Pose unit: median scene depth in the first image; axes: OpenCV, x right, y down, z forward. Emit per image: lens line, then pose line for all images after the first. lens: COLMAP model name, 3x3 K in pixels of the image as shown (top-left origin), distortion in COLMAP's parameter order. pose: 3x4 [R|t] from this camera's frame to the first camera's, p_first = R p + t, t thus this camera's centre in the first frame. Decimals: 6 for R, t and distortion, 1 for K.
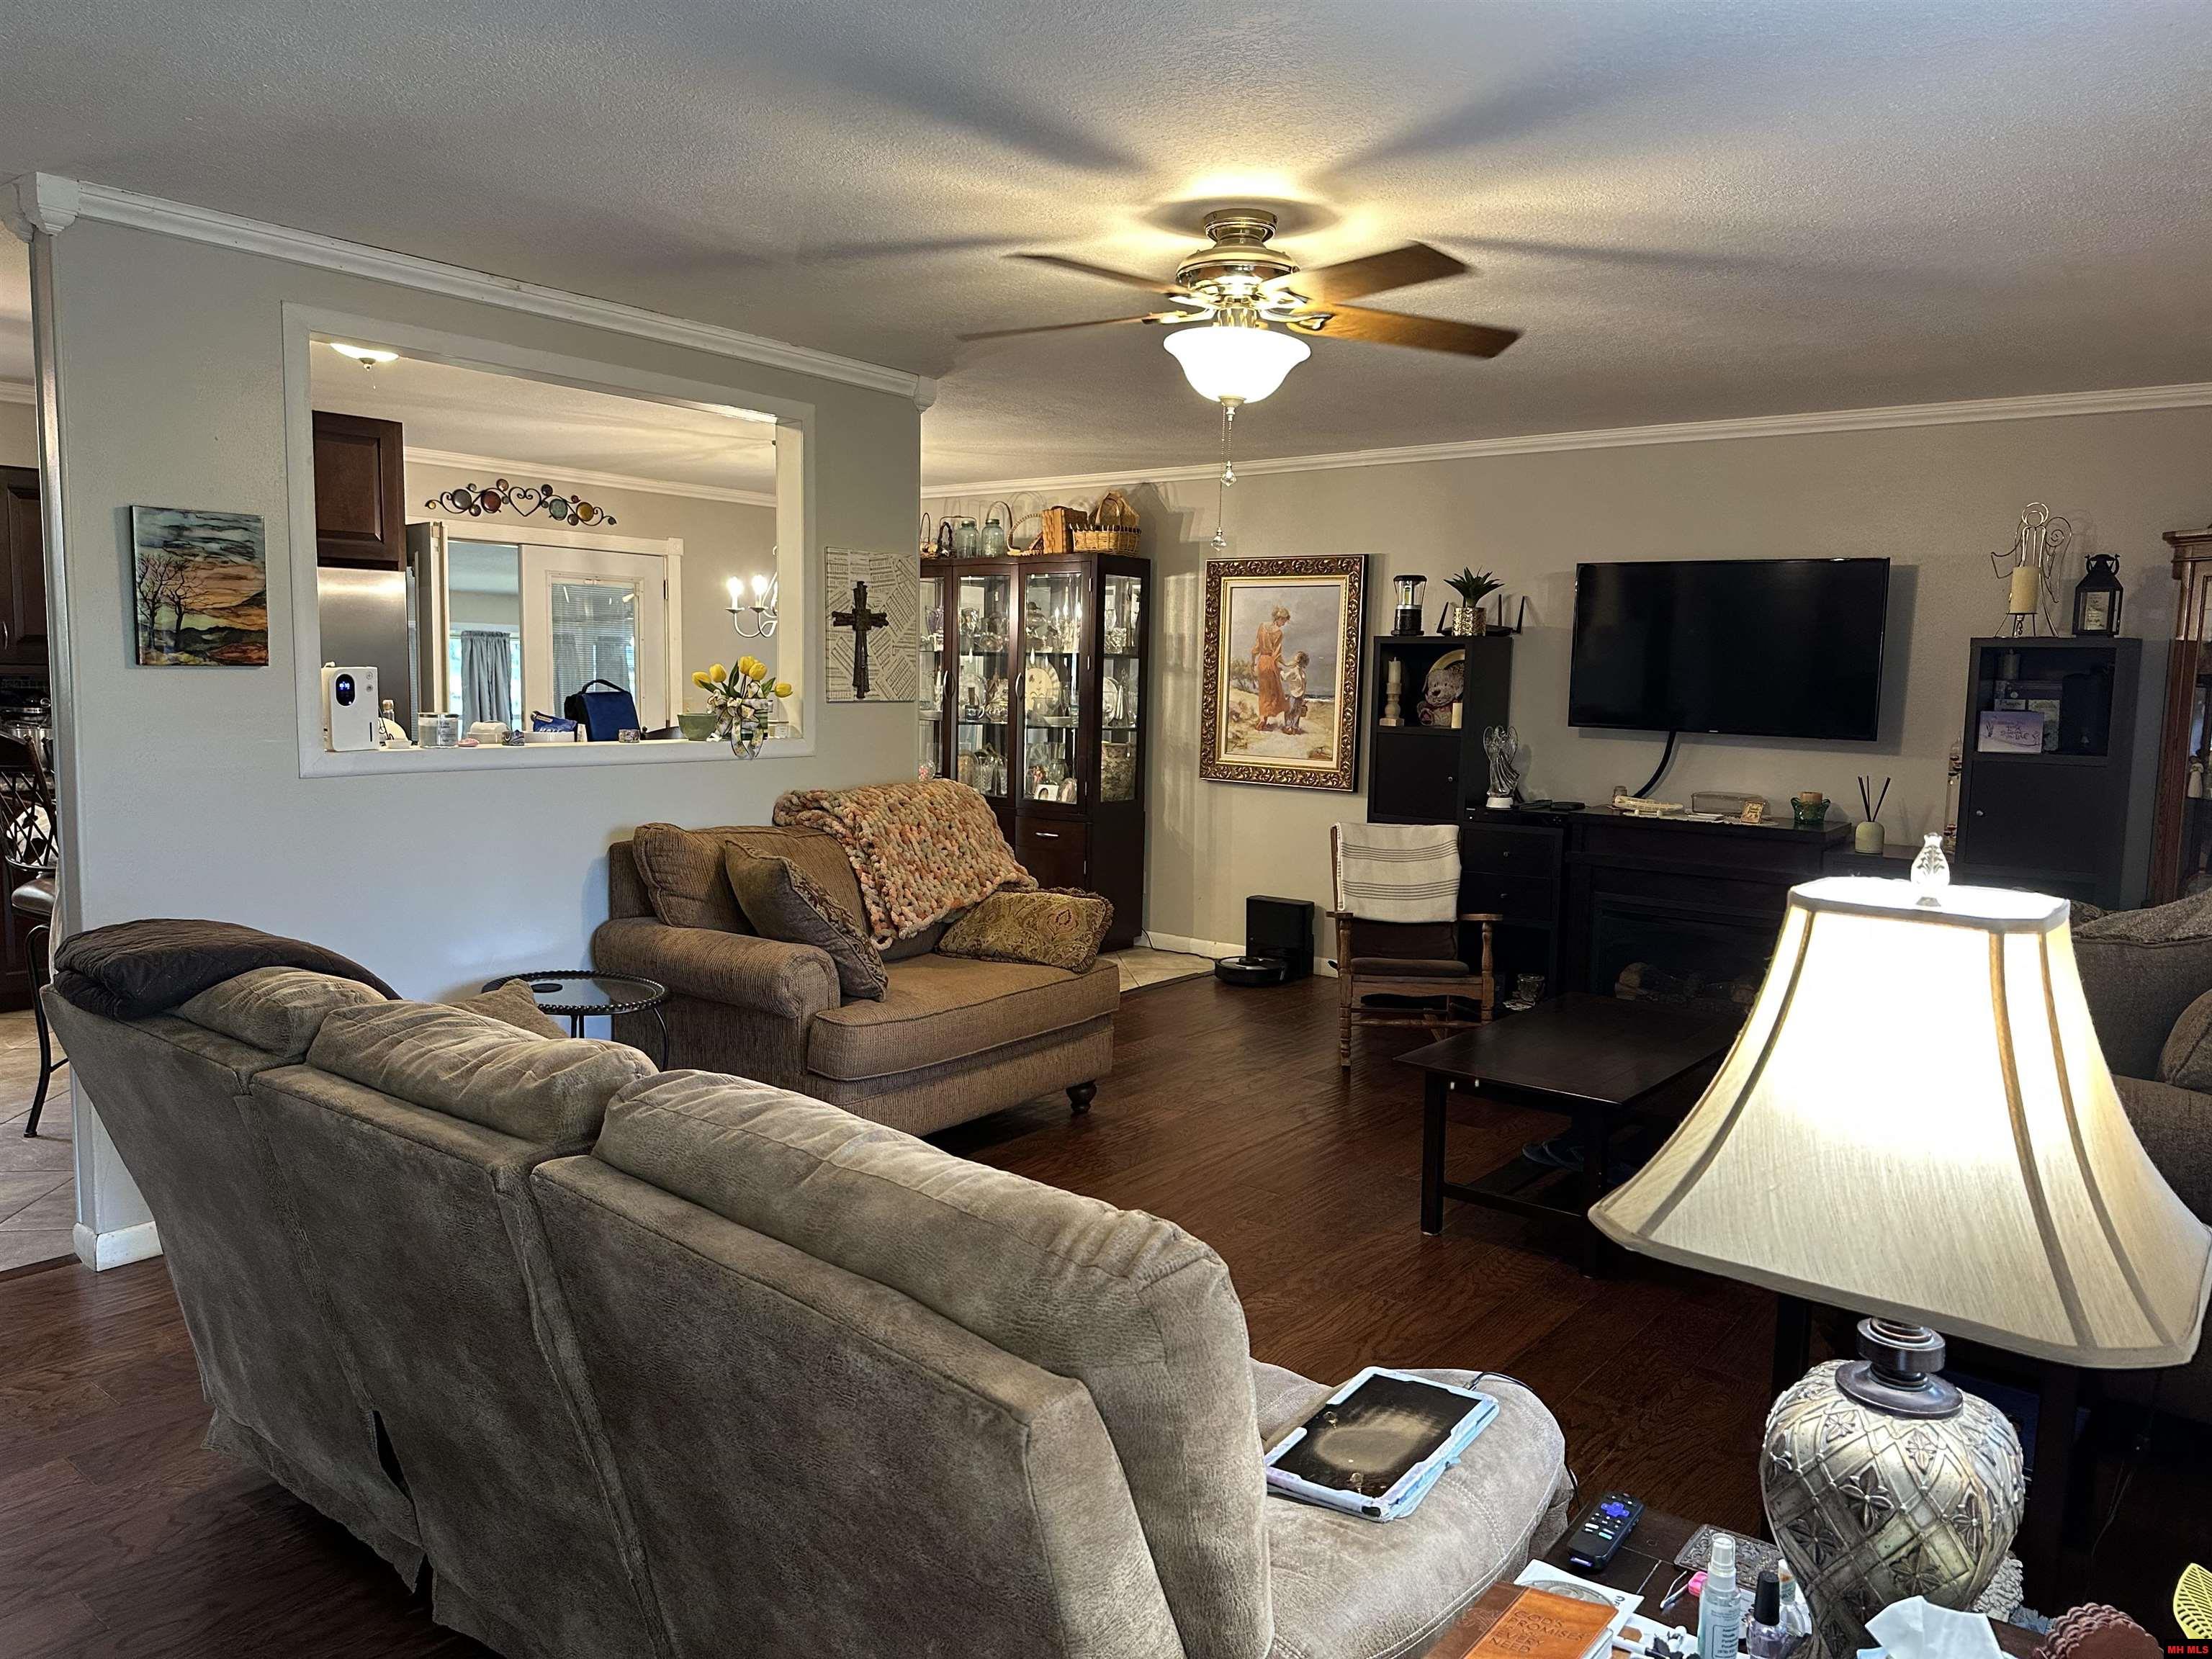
lens RADIAL K [[1571.4, 0, 1116.3], [0, 1571.4, 834.7], [0, 0, 1]] dist [0.058488, -0.045334]
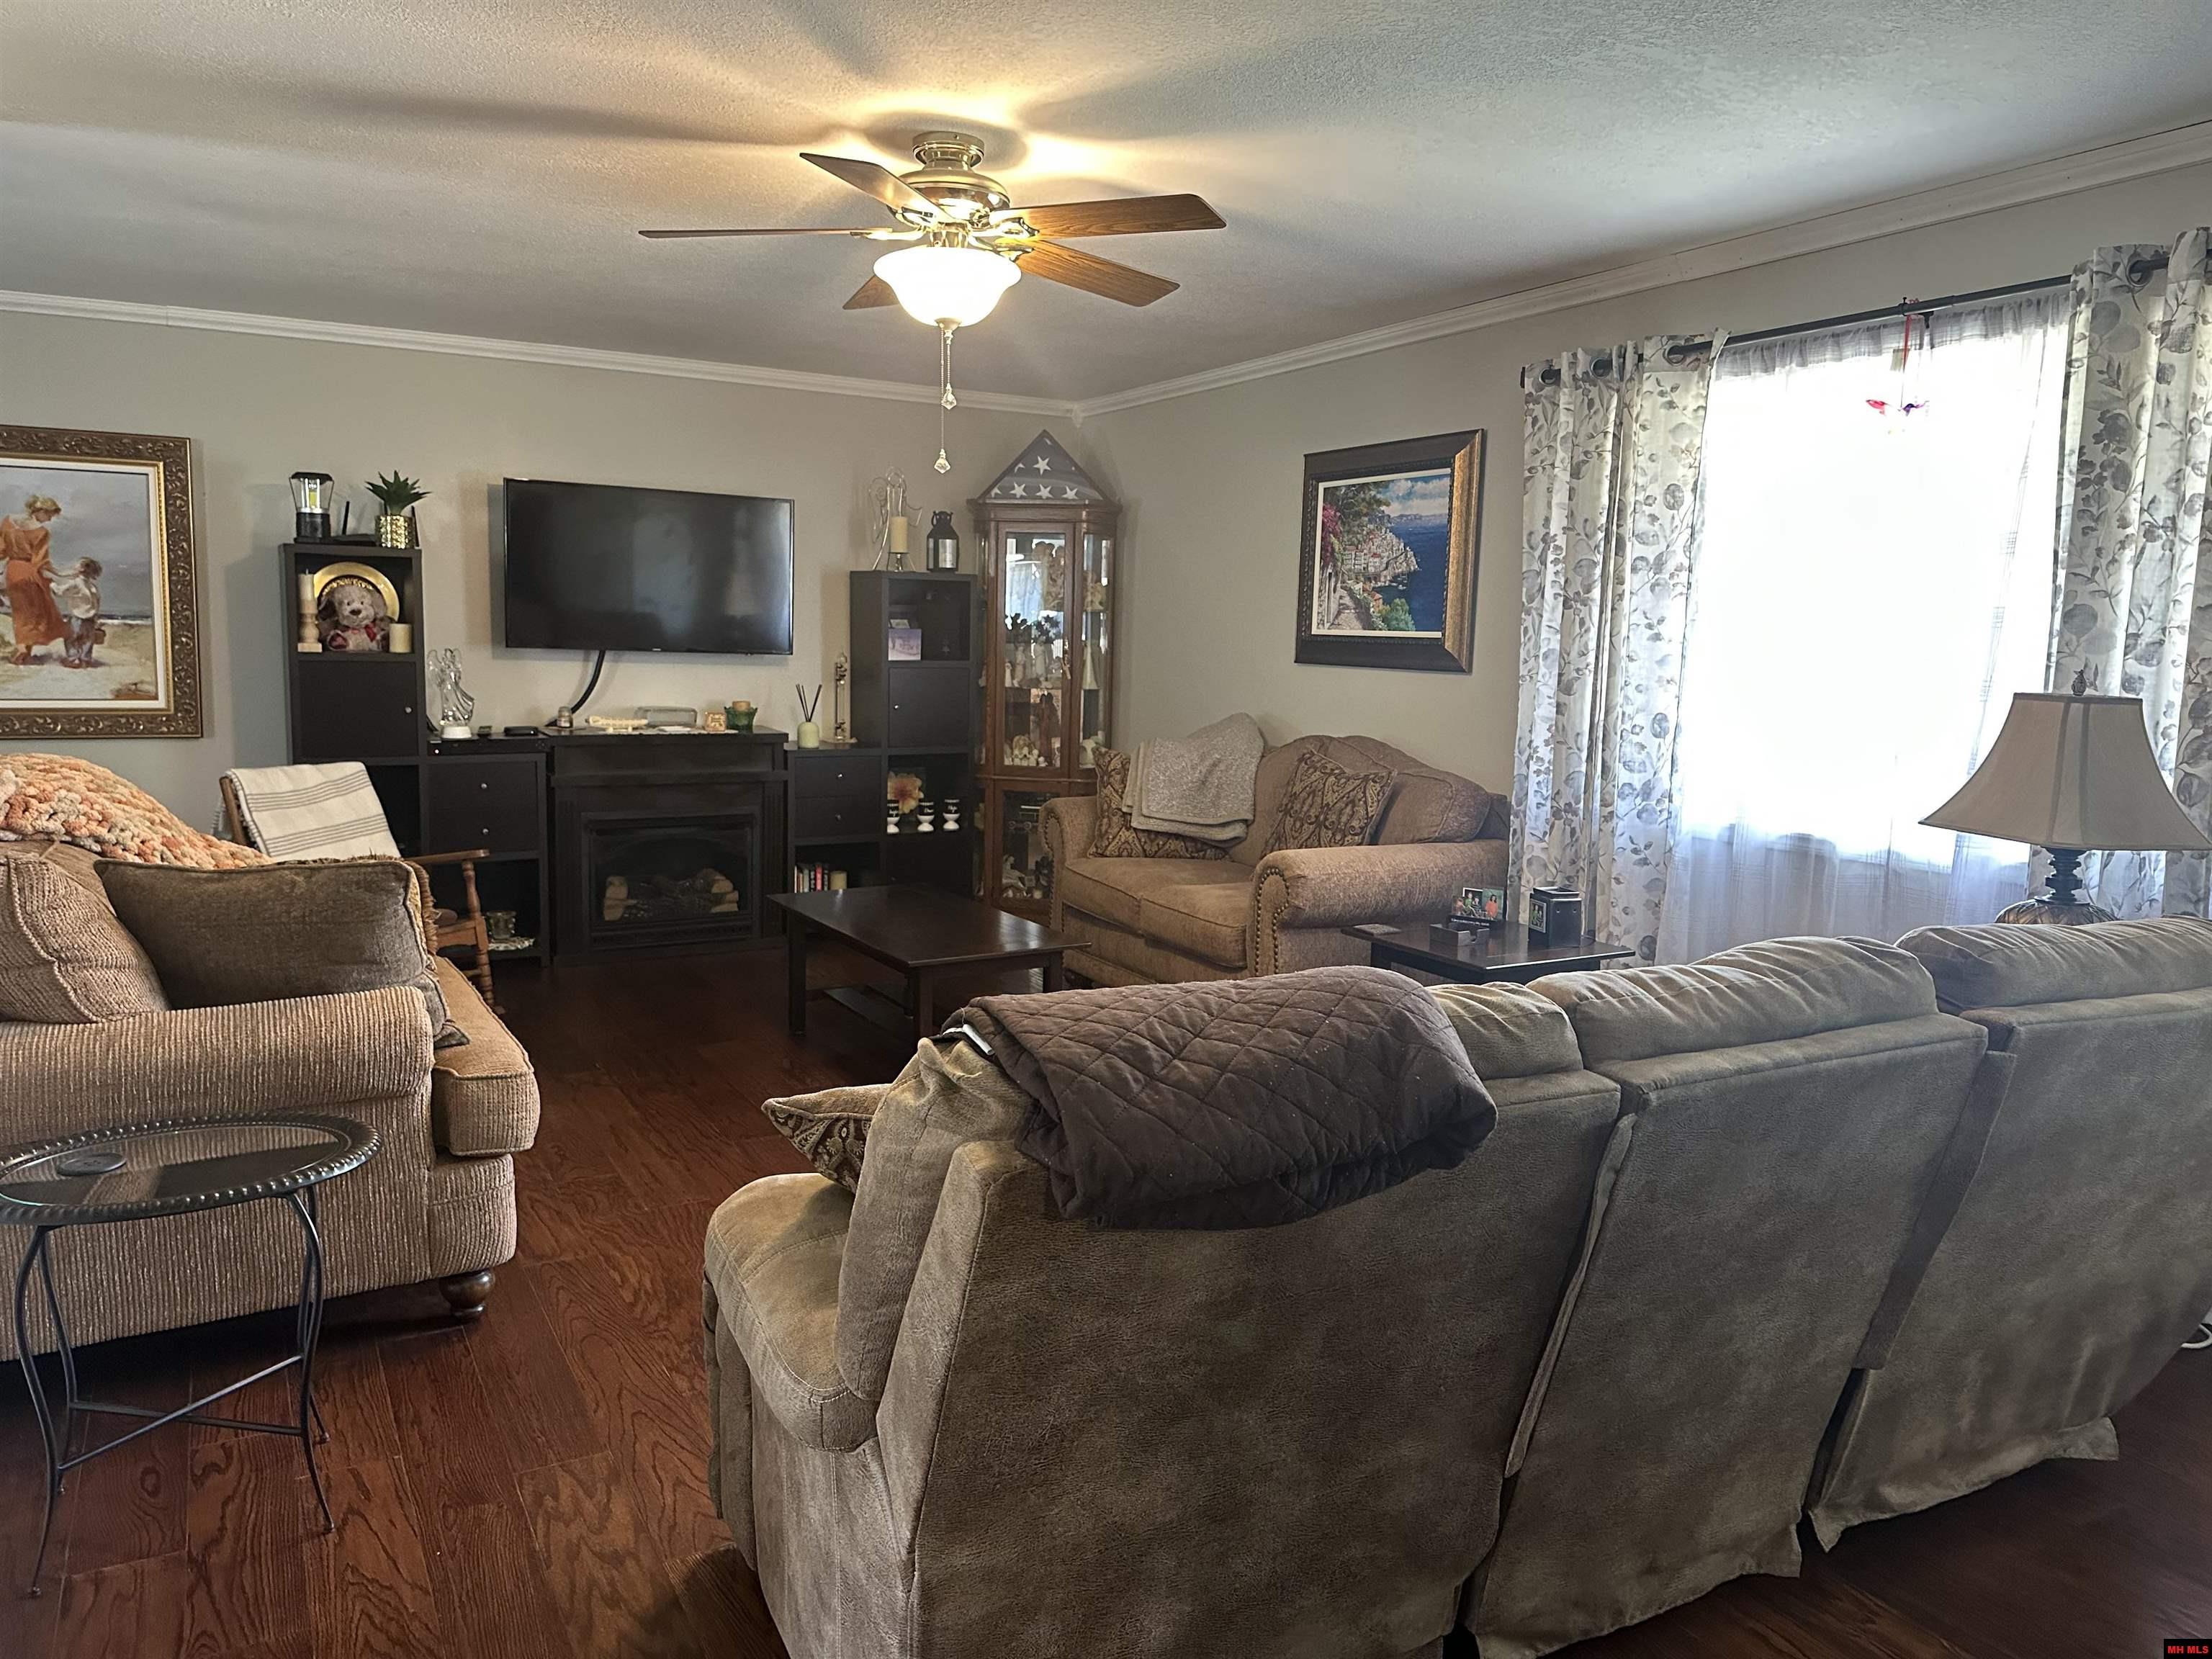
lens RADIAL K [[1571.4, 0, 1112.4], [0, 1571.4, 829.5], [0, 0, 1]] dist [0.058488, -0.045334]
pose [[0.387204, -0.127650, 0.913115, -0.487360], [0.085947, 0.991054, 0.102100, -0.026936], [-0.917979, 0.038946, 0.394711, 0.294680]]
